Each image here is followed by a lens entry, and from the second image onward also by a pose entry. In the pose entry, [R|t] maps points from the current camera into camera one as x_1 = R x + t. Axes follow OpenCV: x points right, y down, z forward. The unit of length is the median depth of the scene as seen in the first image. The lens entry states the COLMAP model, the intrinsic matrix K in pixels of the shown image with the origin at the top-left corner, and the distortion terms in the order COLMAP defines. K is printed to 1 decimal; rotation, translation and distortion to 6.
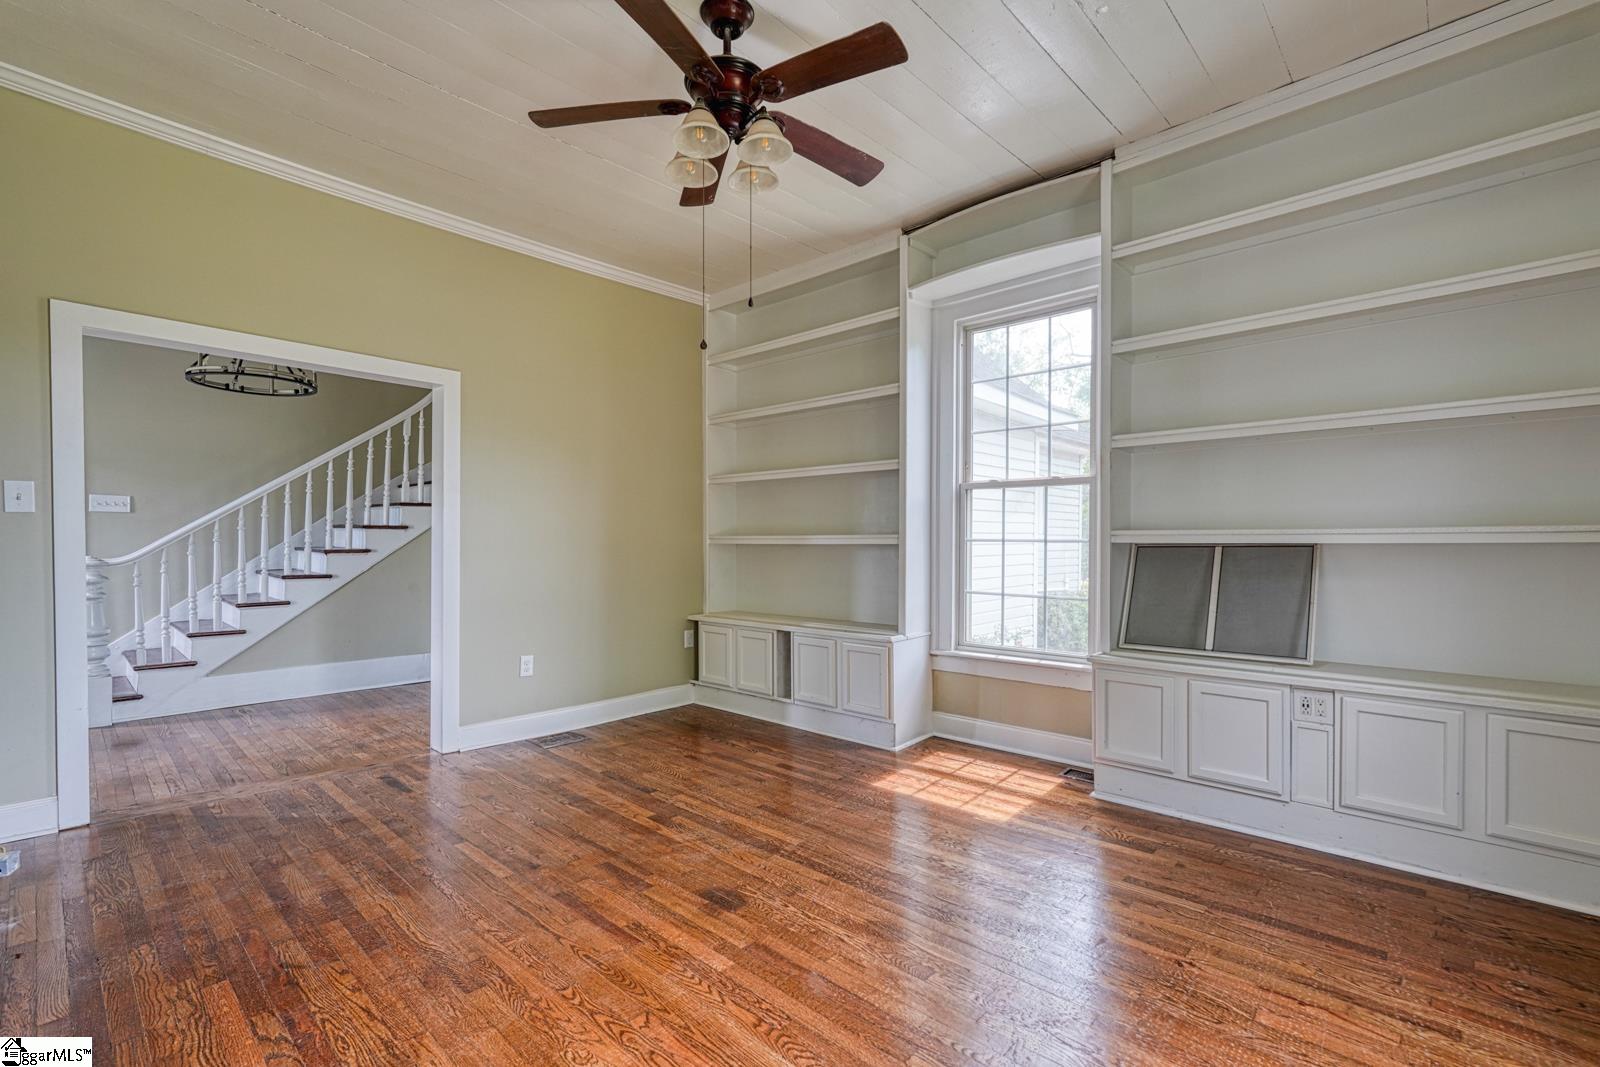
lens RADIAL K [[714.9, 0, 799.7], [0, 714.9, 542.7], [0, 0, 1]] dist [-0.002059, 0.001076]
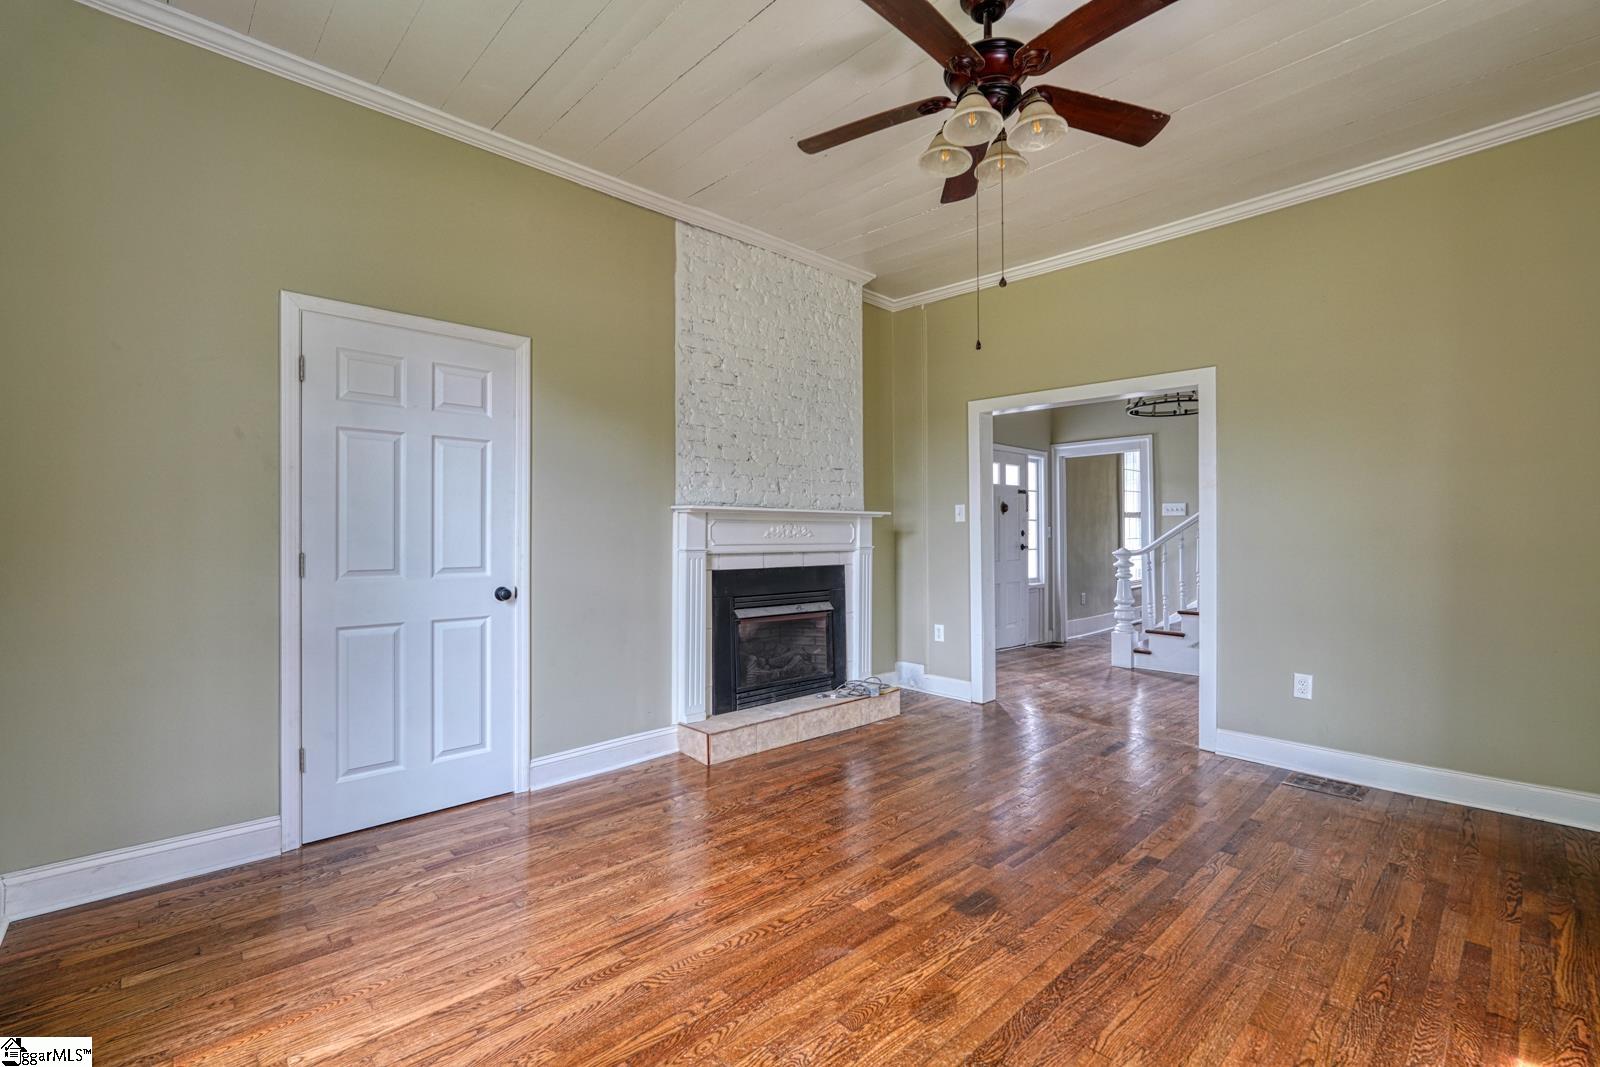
lens RADIAL K [[703.7, 0, 794.9], [0, 703.7, 535.1], [0, 0, 1]] dist [-0.021751, 0.010627]
pose [[-0.061455, -0.000635, -0.998110, 0.663549], [-0.004402, 0.999990, -0.000365, -0.005257], [0.998100, 0.004371, -0.061457, 0.617864]]
